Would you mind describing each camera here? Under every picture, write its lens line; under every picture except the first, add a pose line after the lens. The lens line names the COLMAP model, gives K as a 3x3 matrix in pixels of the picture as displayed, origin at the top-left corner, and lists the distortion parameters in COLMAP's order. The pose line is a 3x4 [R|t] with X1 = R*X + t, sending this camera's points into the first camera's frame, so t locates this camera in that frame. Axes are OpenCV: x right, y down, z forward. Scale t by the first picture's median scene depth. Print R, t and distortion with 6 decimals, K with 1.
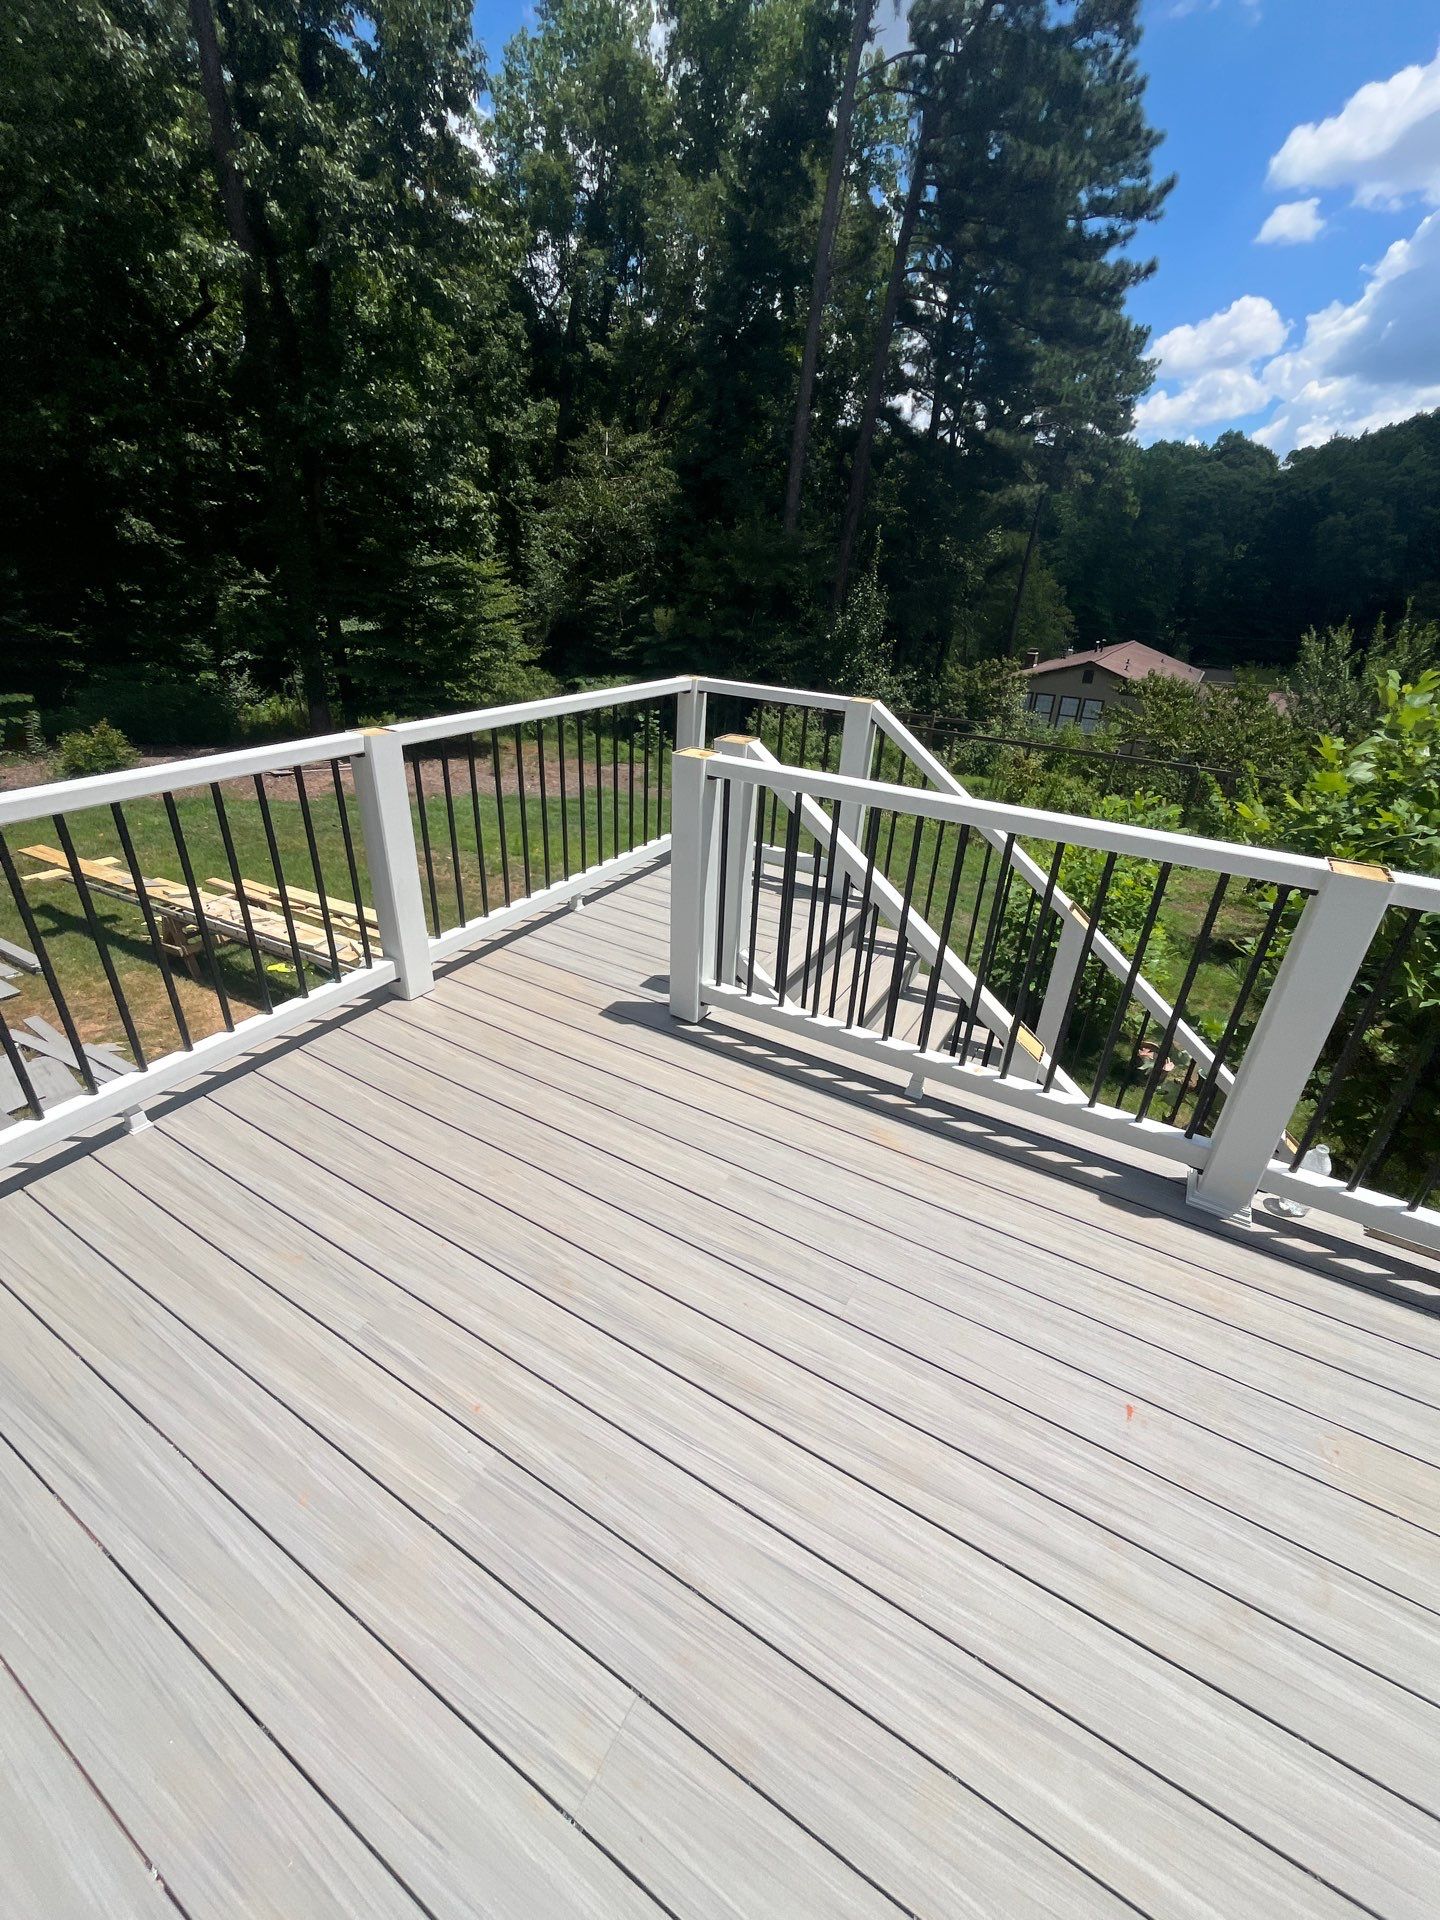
lens RADIAL K [[798.0, 0, 720.0], [0, 798.0, 960.0], [0, 0, 1]] dist [-0.000019, 0.000105]
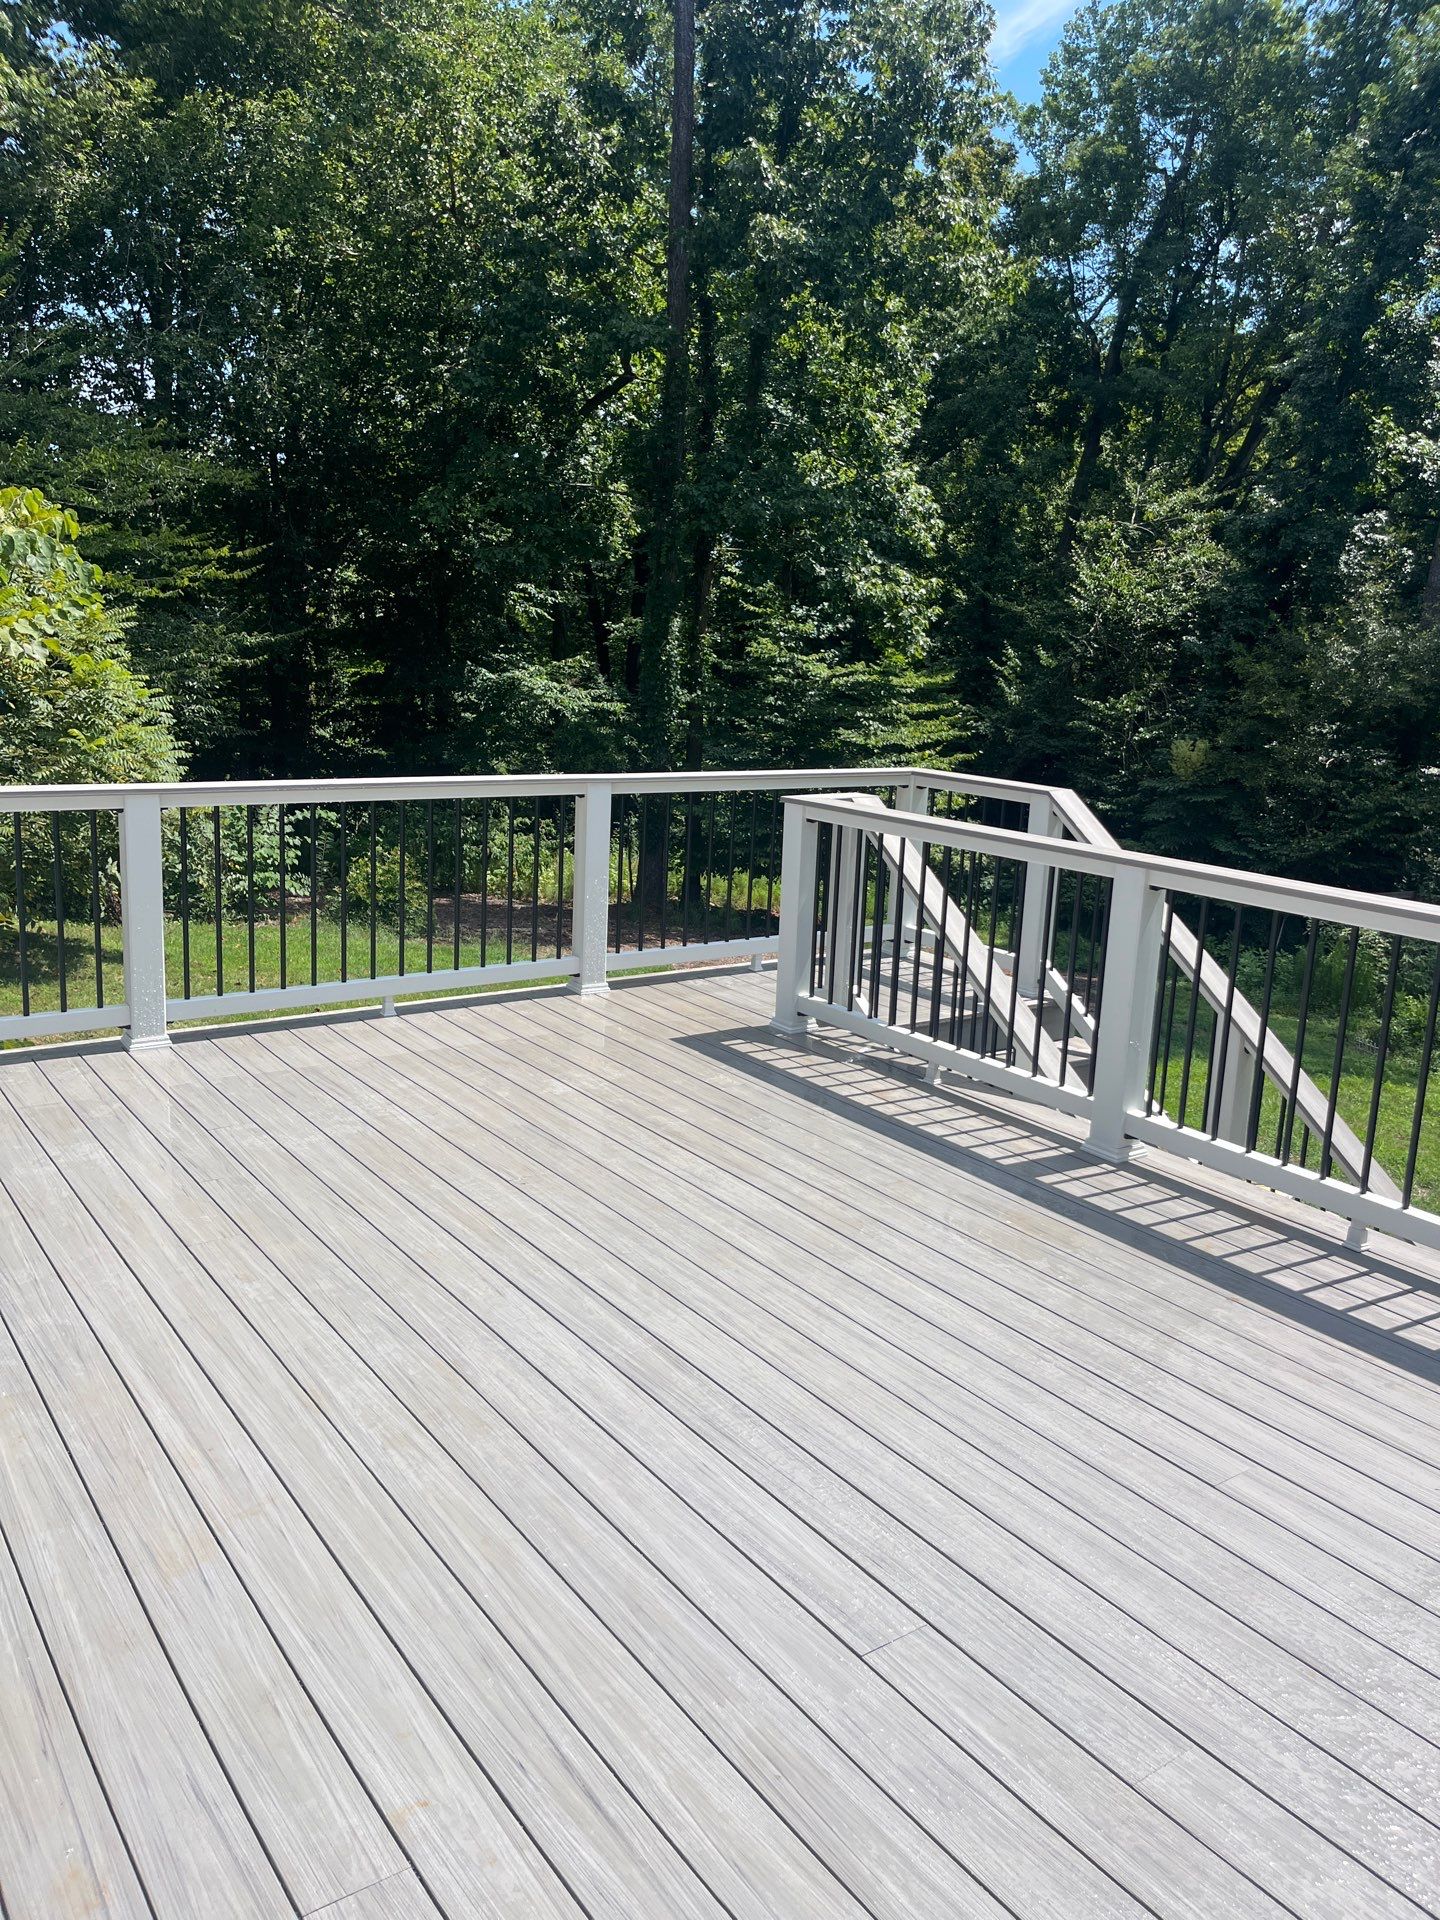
lens RADIAL K [[1458.4, 0, 725.3], [0, 1458.4, 948.5], [0, 0, 1]] dist [0.053183, -0.072471]
pose [[0.914746, 0.079023, -0.396226, 0.059405], [-0.183964, 0.954593, -0.234325, 0.040467], [0.359717, 0.287240, 0.887748, -0.079344]]
